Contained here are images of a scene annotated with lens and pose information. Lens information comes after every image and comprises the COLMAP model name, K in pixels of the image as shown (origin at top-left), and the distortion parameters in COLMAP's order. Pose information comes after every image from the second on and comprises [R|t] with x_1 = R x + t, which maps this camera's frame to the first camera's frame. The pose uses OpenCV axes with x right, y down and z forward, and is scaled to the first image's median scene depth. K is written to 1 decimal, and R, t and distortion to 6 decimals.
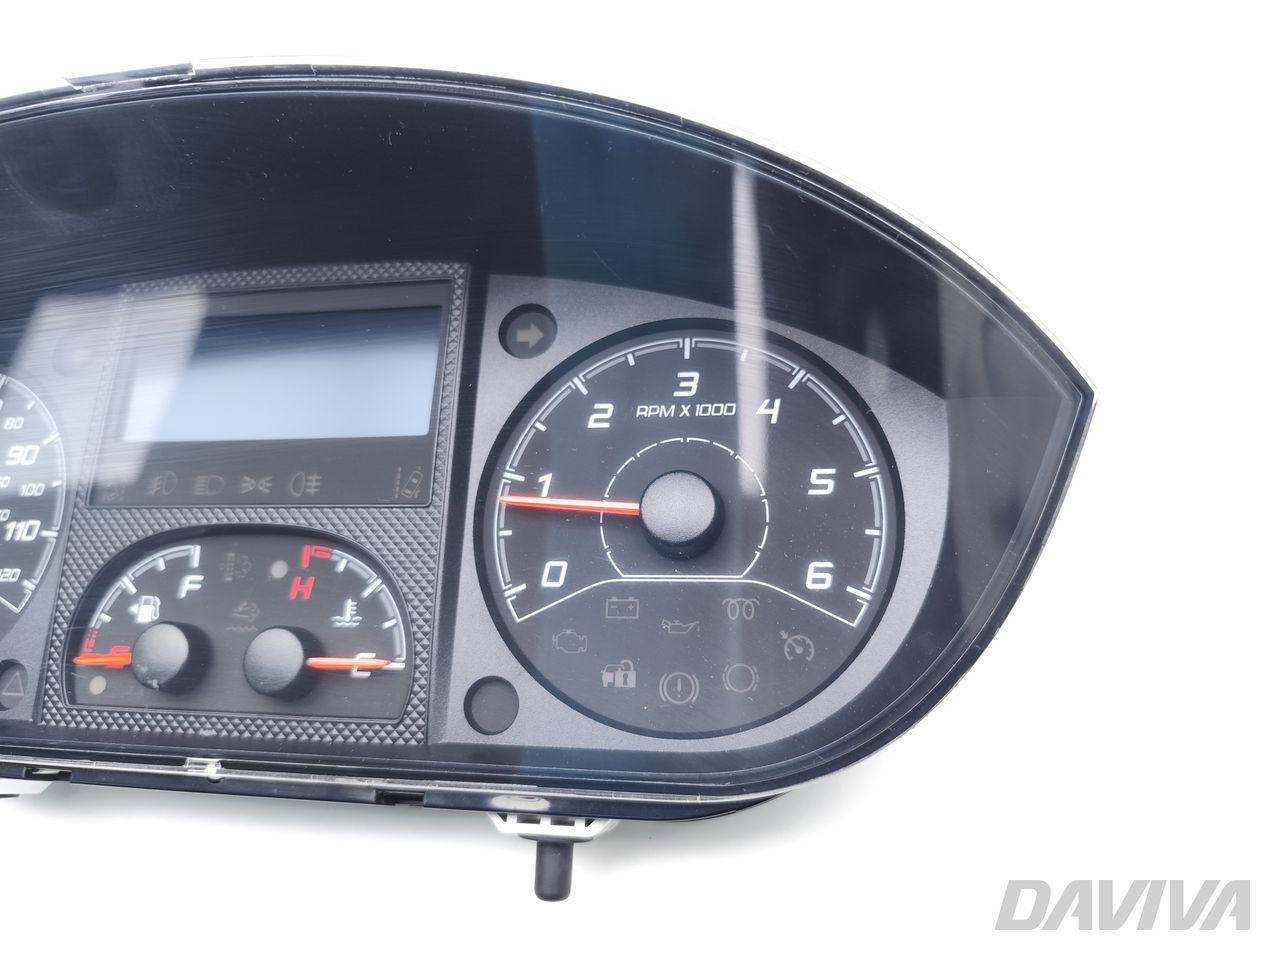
lens RADIAL K [[1041.1, 0, 652.0], [0, 1041.1, 479.1], [0, 0, 1]] dist [-0.016355, -0.076828]
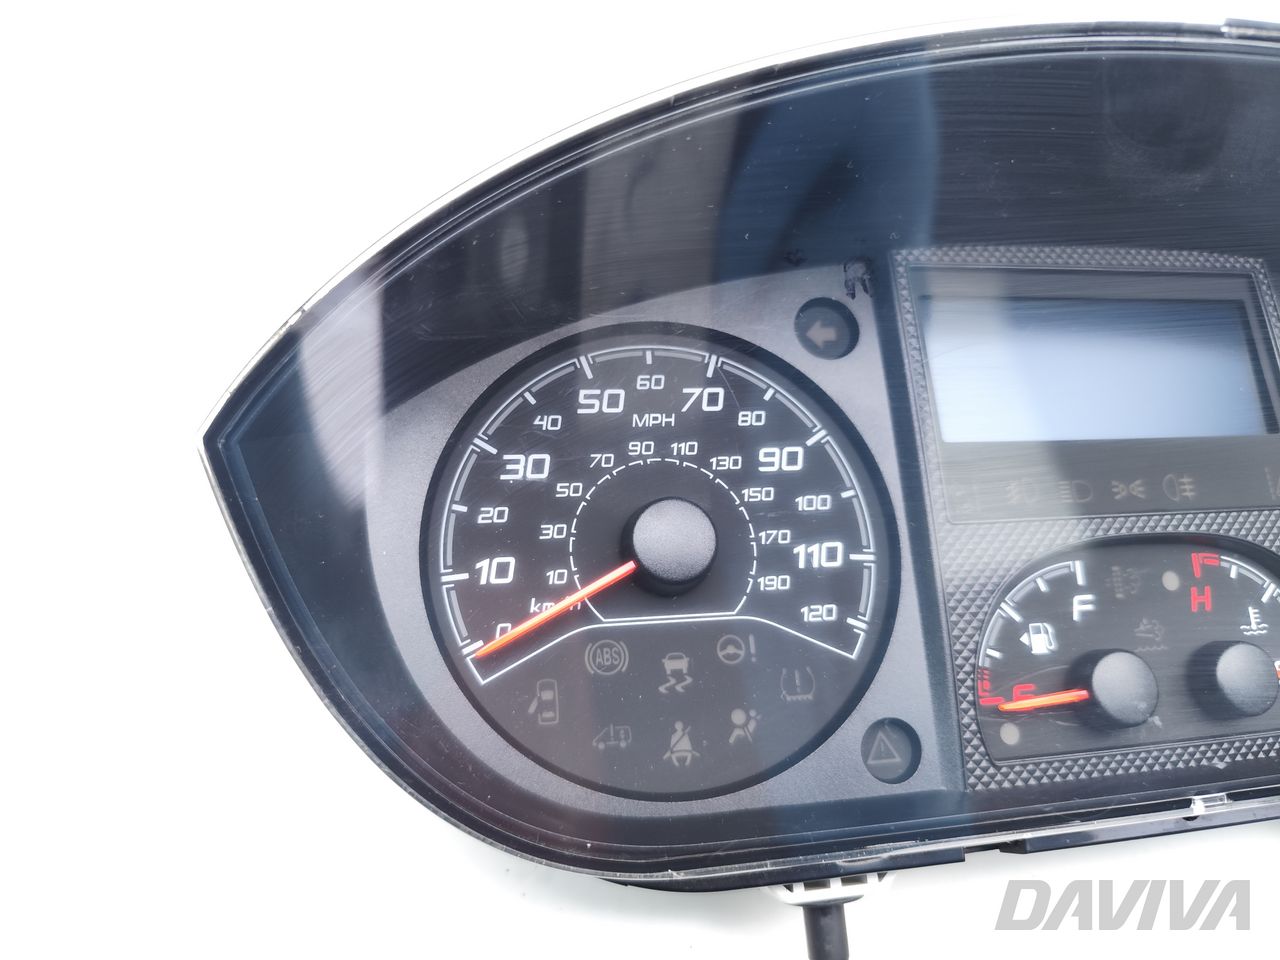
lens RADIAL K [[1041.1, 0, 643.5], [0, 1041.1, 478.8], [0, 0, 1]] dist [-0.016355, -0.076828]
pose [[0.927127, -0.023823, 0.373989, -1.147006], [0.015754, 0.999573, 0.024618, -0.033622], [-0.374416, -0.016932, 0.927106, 0.336308]]
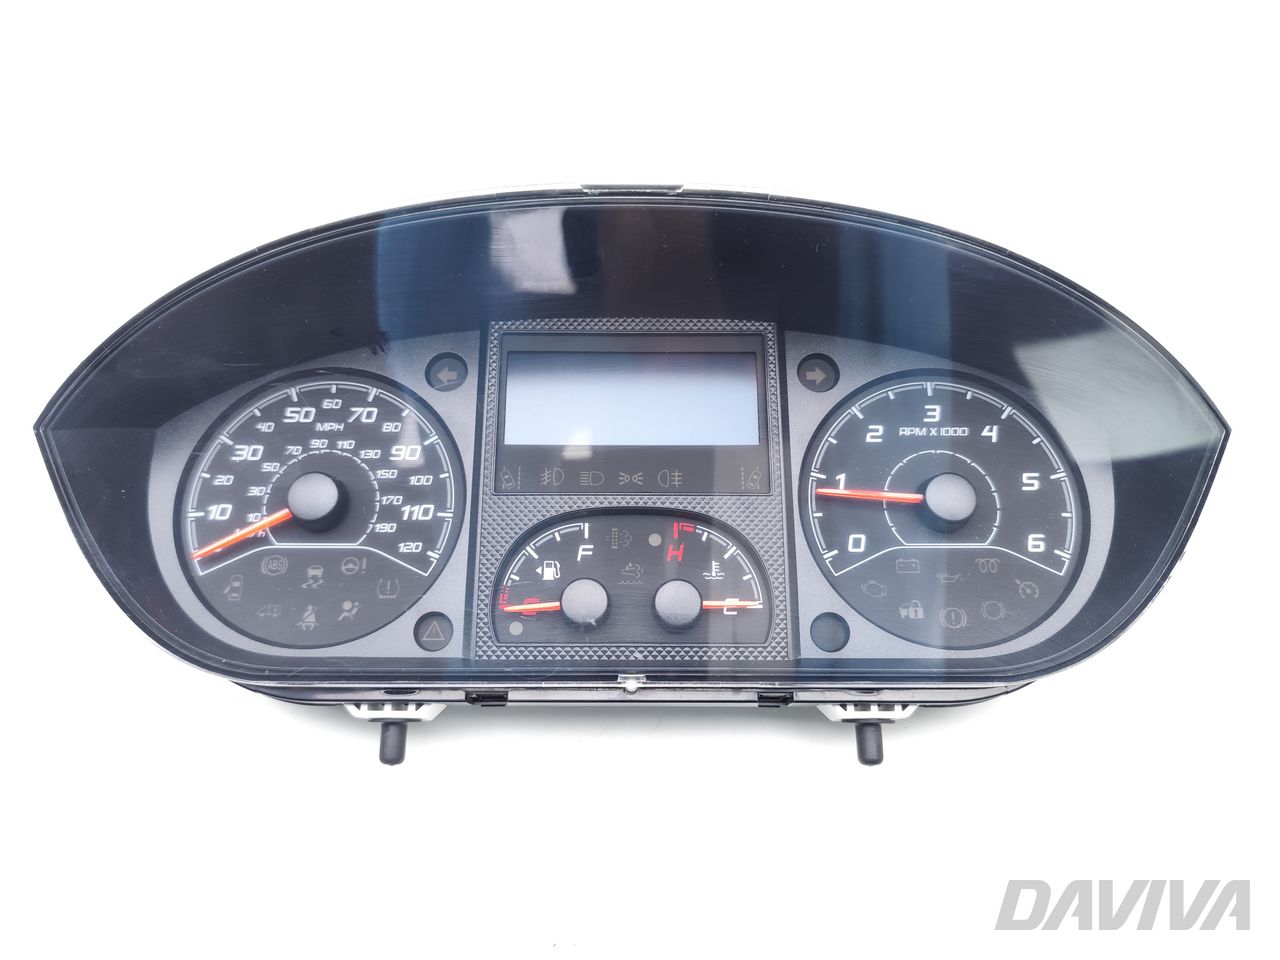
lens RADIAL K [[1041.1, 0, 639.6], [0, 1041.1, 474.8], [0, 0, 1]] dist [-0.016355, -0.076828]
pose [[0.981457, 0.016089, 0.191008, -0.652904], [-0.012824, 0.999750, -0.018315, 0.026413], [-0.191255, 0.015526, 0.981418, -0.353786]]
